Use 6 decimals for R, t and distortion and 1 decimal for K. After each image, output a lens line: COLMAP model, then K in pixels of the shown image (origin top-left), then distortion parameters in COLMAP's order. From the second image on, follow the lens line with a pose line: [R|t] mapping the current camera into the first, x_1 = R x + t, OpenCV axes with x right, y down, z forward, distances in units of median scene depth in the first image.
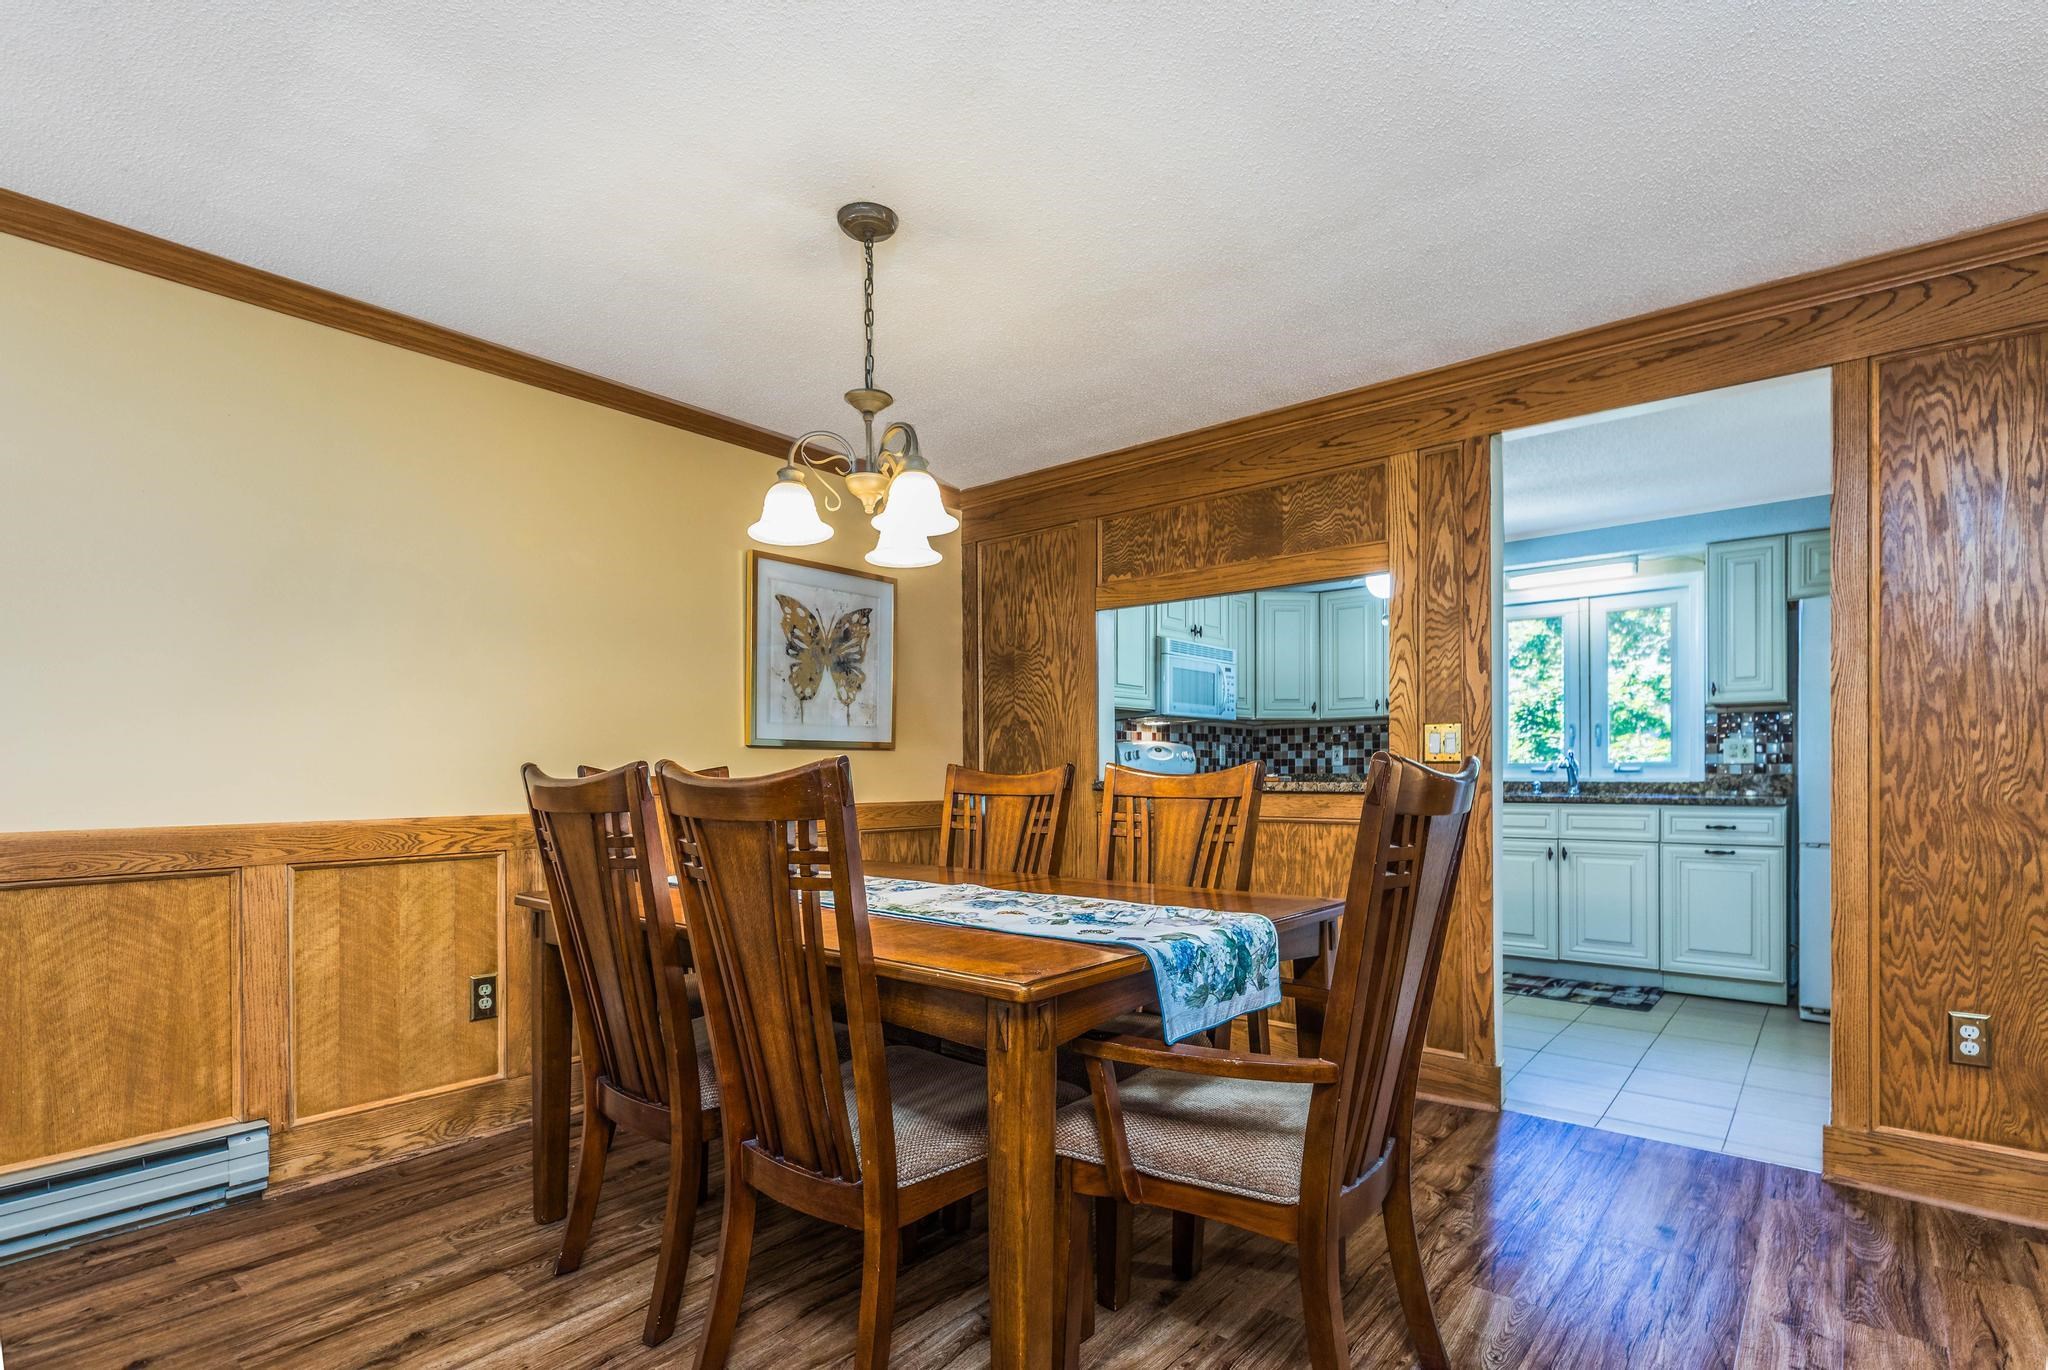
lens RADIAL K [[987.2, 0, 1035.2], [0, 987.2, 768.1], [0, 0, 1]] dist [0.003487, 0.001791]
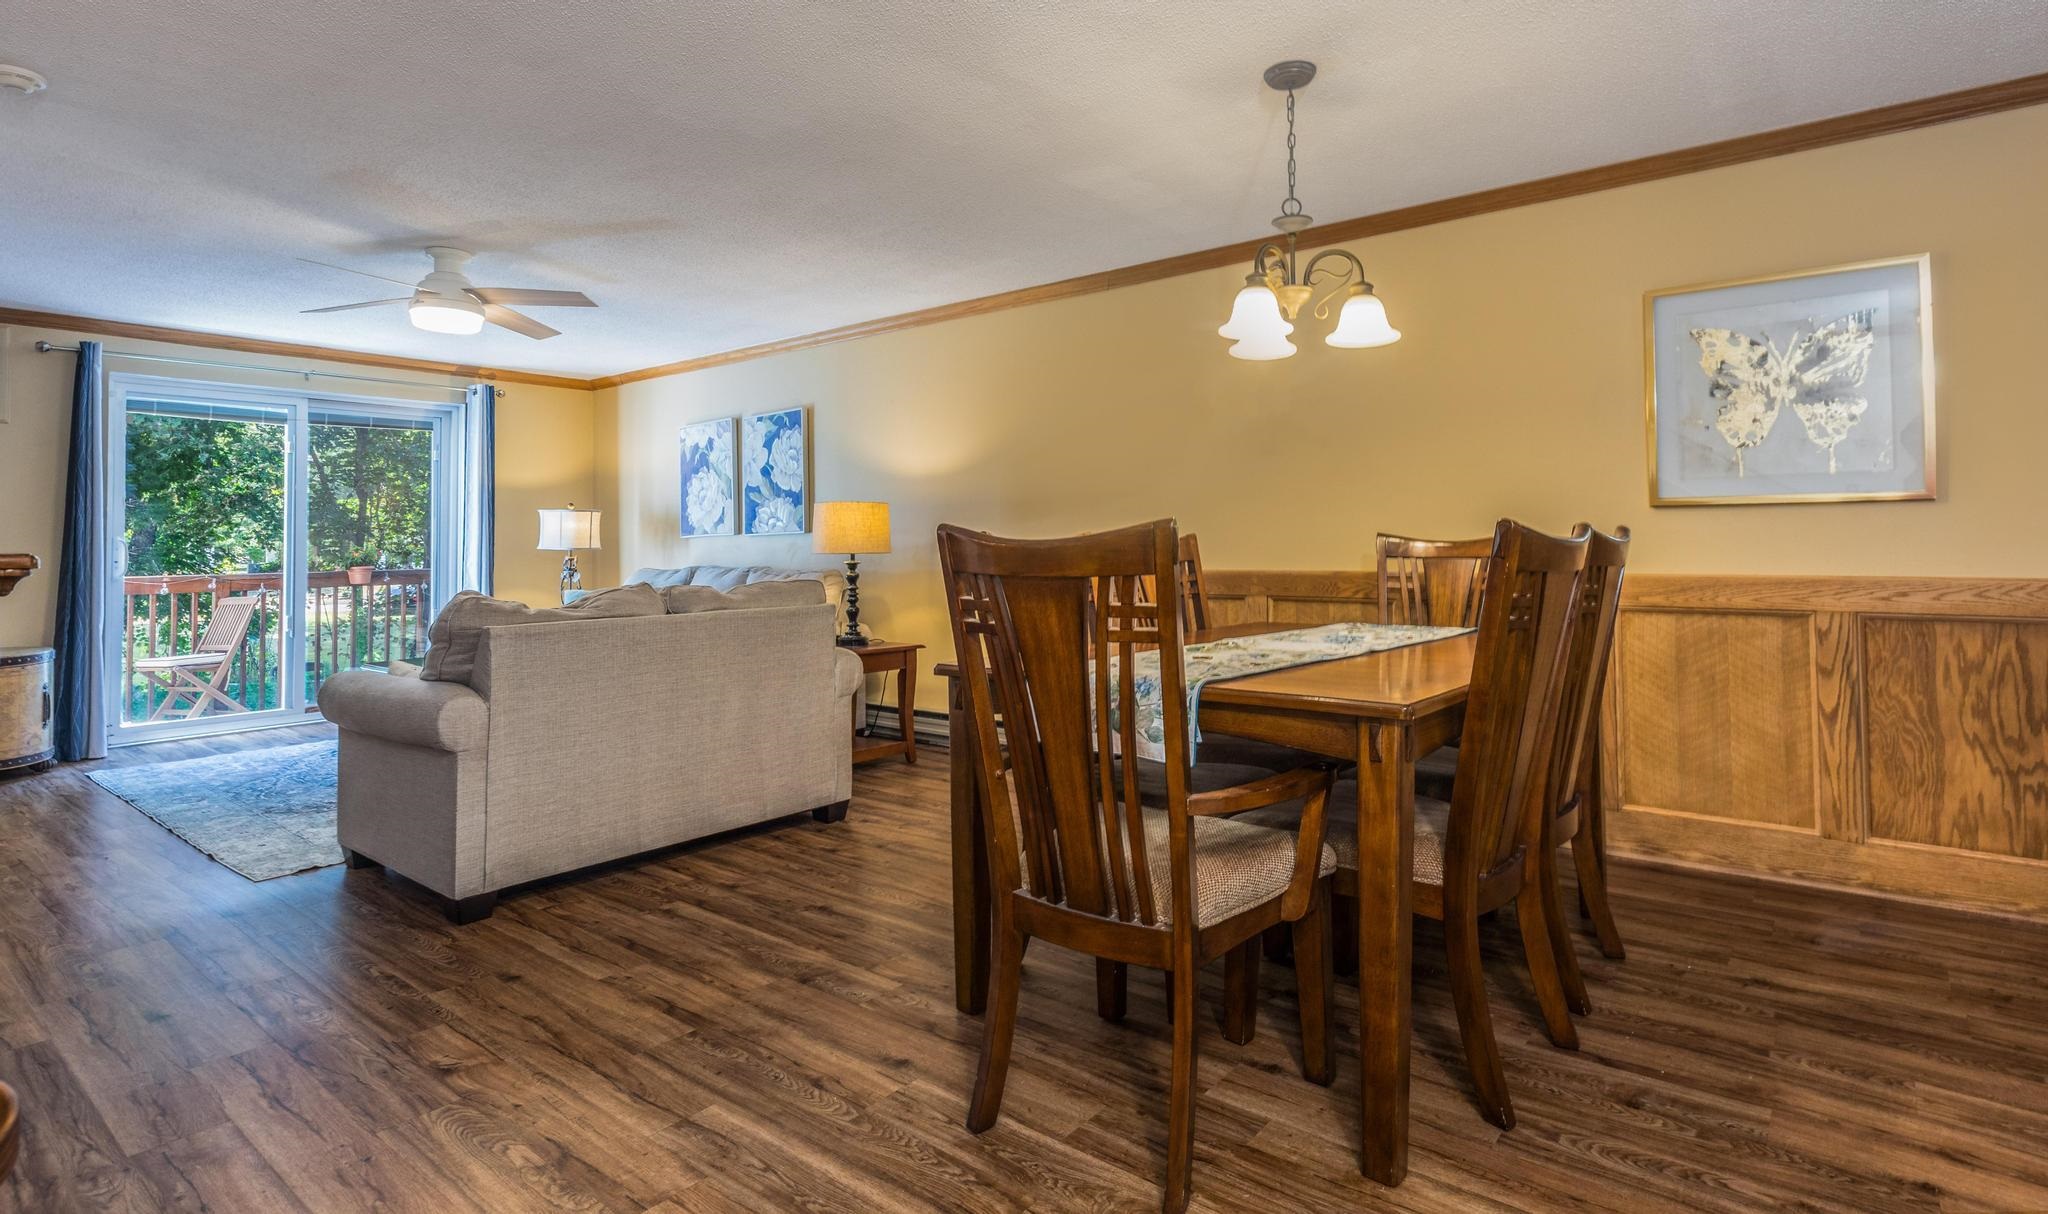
lens RADIAL K [[1038.4, 0, 1036.0], [0, 1038.4, 506.1], [0, 0, 1]] dist [0.001009, -0.000428]
pose [[0.012488, -0.036077, -0.999271, 0.515602], [0.011516, 0.999288, -0.035934, 0.003855], [0.999856, -0.011059, 0.012894, 0.330826]]
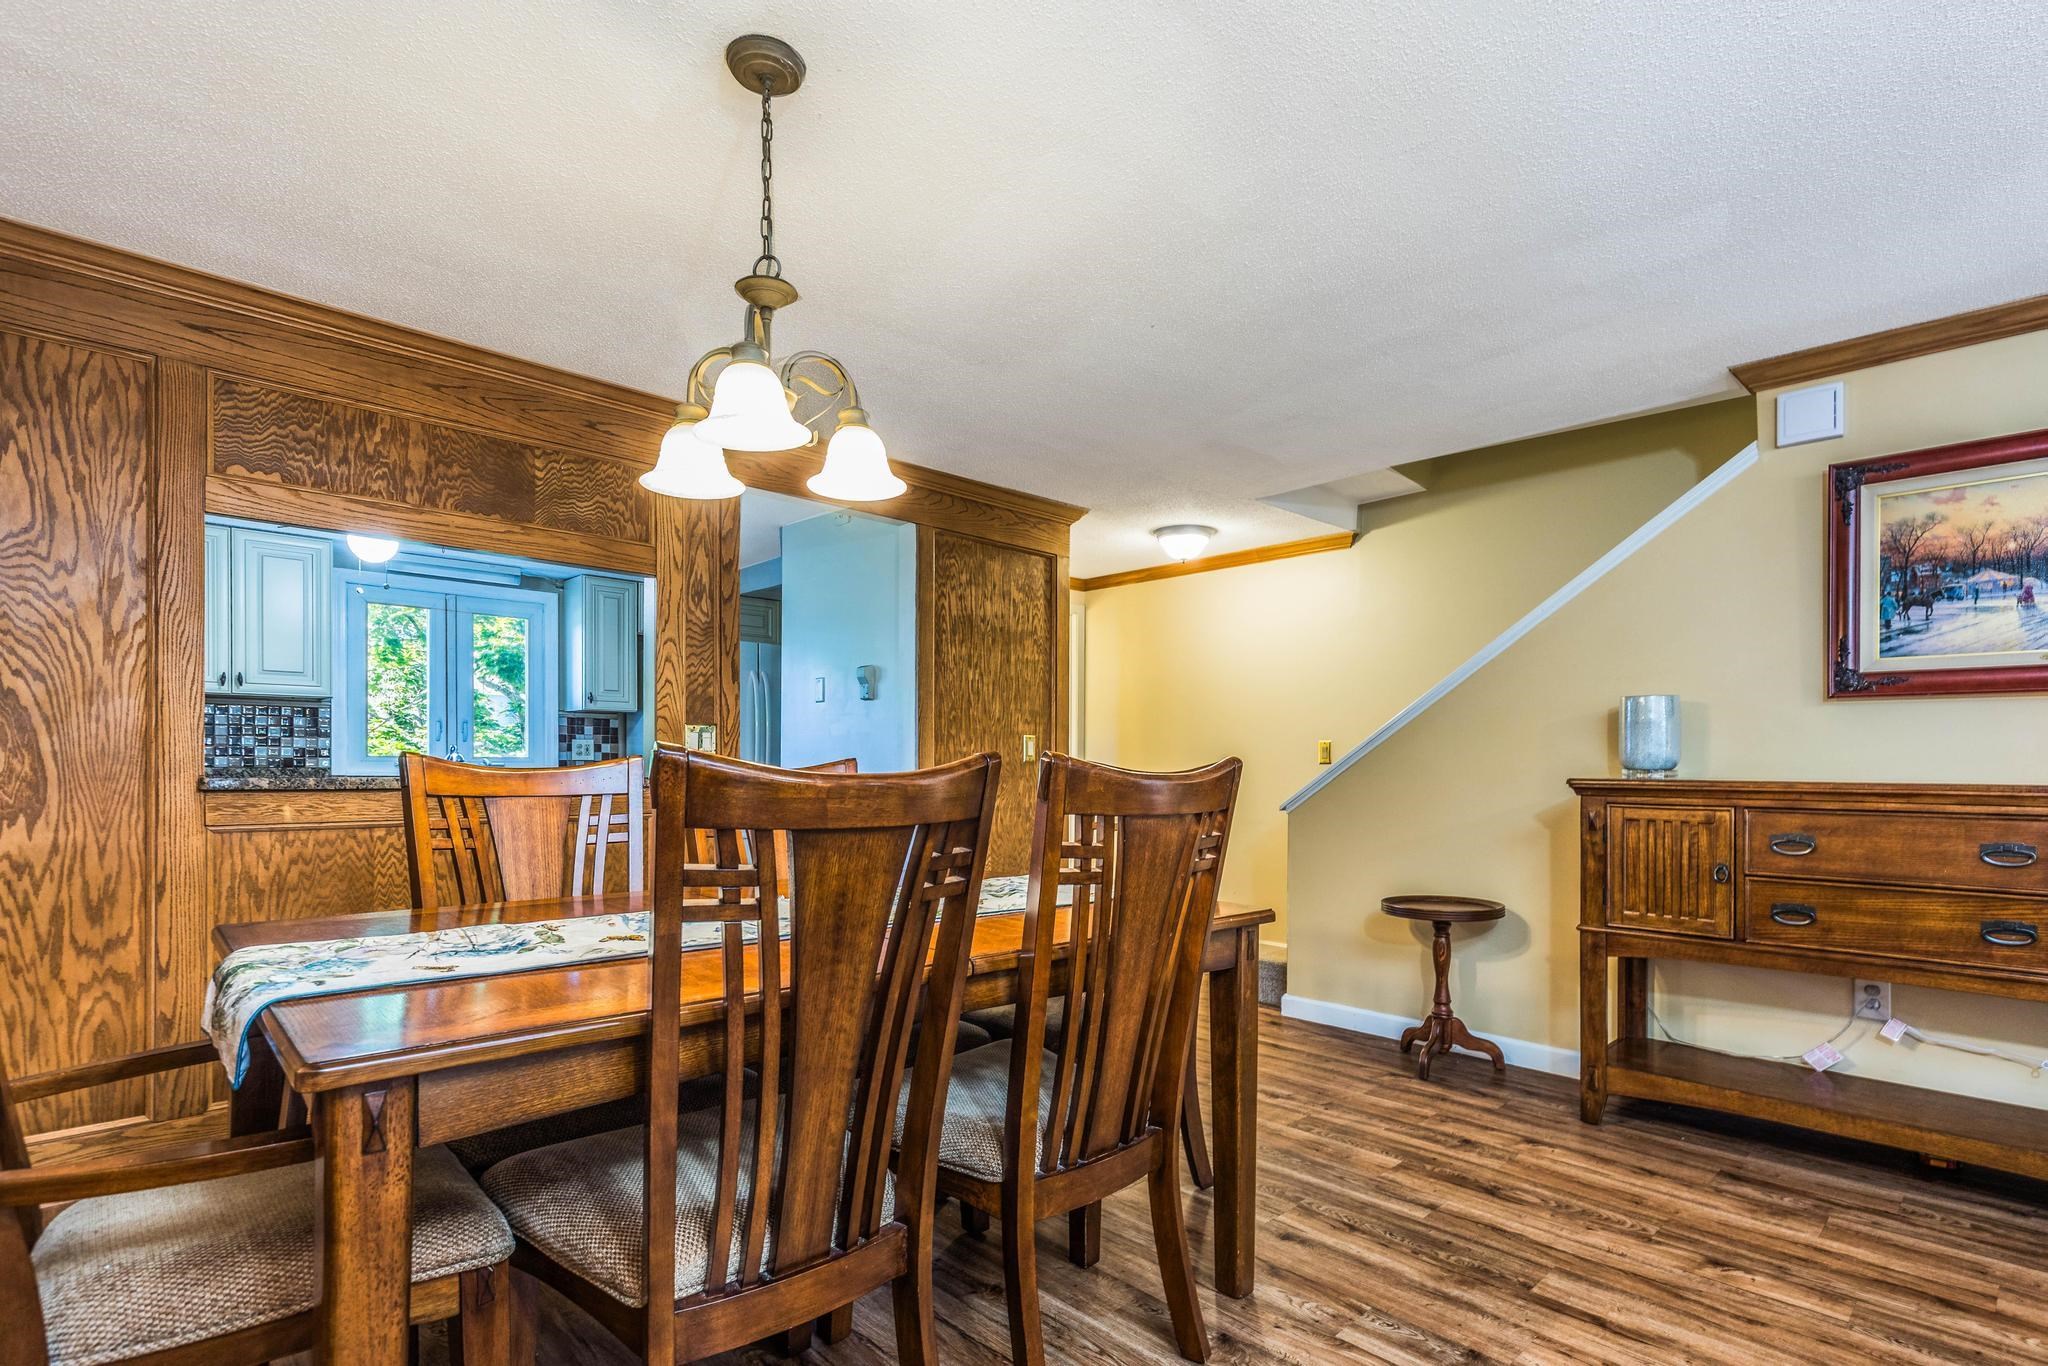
lens RADIAL K [[987.2, 0, 1037.1], [0, 987.2, 779.3], [0, 0, 1]] dist [0.003487, 0.001791]
pose [[0.112243, -0.007503, 0.993652, -0.463747], [-0.009854, 0.999914, 0.008663, 0.003038], [-0.993632, -0.010764, 0.112159, 0.344783]]
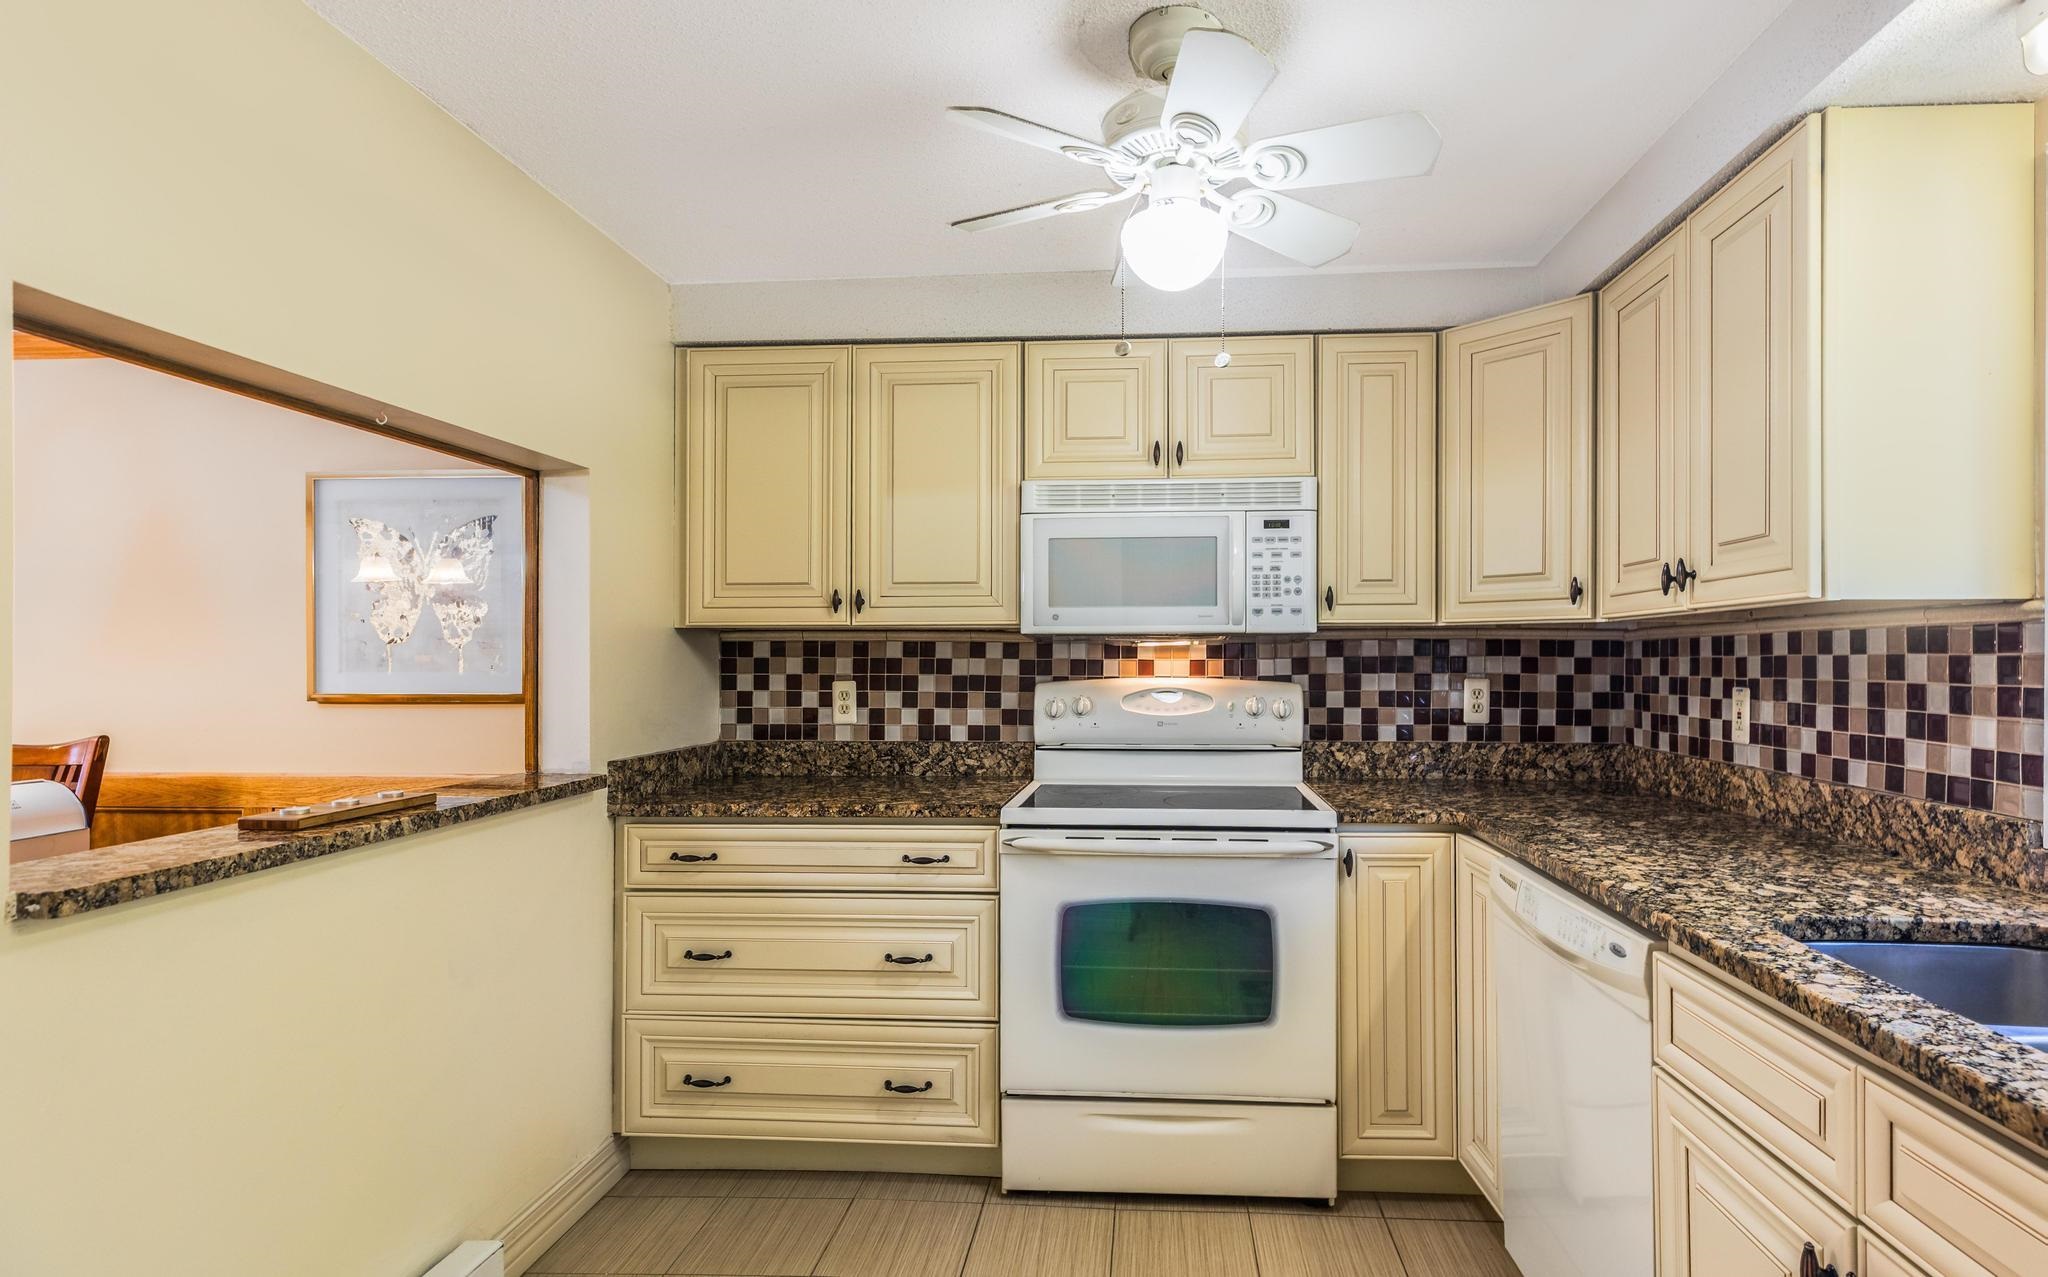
lens RADIAL K [[1038.8, 0, 1090.7], [0, 1038.8, 650.1], [0, 0, 1]] dist [0.016873, -0.003051]
pose [[0.588736, -0.004018, -0.808315, 0.663018], [0.002148, 0.999992, -0.003406, -0.049943], [0.808322, 0.000269, 0.588740, 0.804819]]
